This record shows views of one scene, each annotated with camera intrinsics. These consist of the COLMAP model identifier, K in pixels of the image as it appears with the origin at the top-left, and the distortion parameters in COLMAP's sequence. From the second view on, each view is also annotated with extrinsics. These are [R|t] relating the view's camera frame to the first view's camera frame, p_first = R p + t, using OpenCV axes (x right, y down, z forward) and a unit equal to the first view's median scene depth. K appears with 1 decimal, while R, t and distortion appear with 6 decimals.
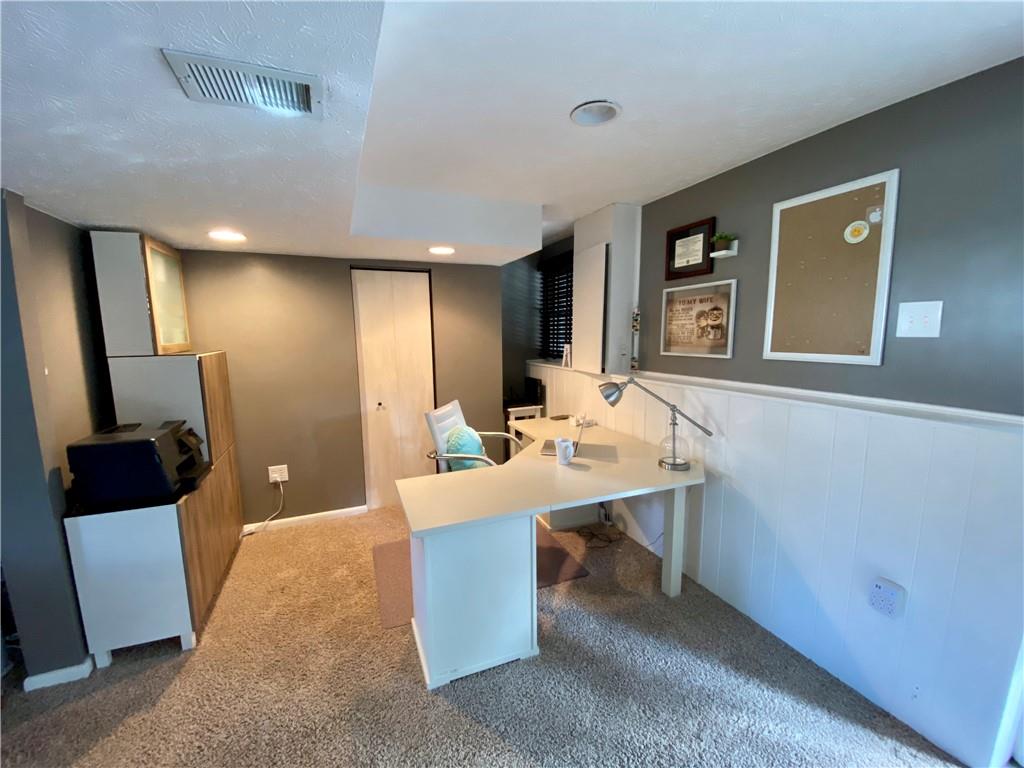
lens RADIAL K [[413.7, 0, 512.3], [0, 413.7, 386.6], [0, 0, 1]] dist [-0.021849, -0.000486]
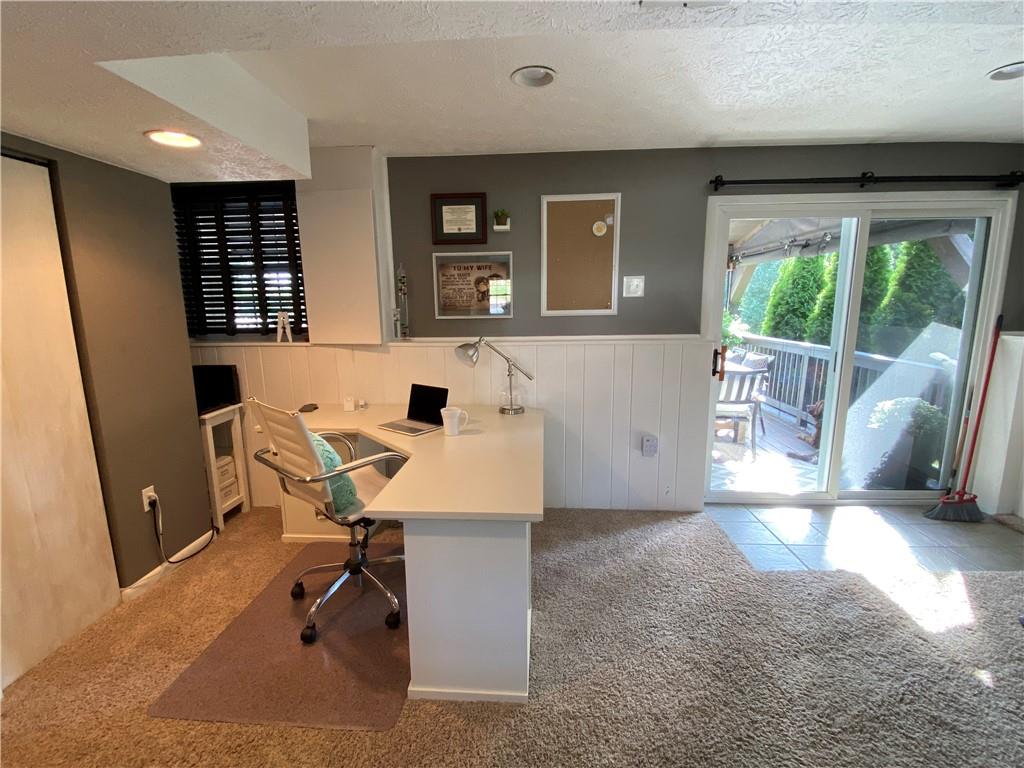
lens RADIAL K [[467.2, 0, 512.3], [0, 467.2, 386.6], [0, 0, 1]] dist [0.032236, 0.000224]
pose [[0.455629, -0.154008, 0.876746, -0.661015], [0.123402, 0.986338, 0.109129, -0.017362], [-0.881575, 0.058470, 0.468409, 0.342046]]
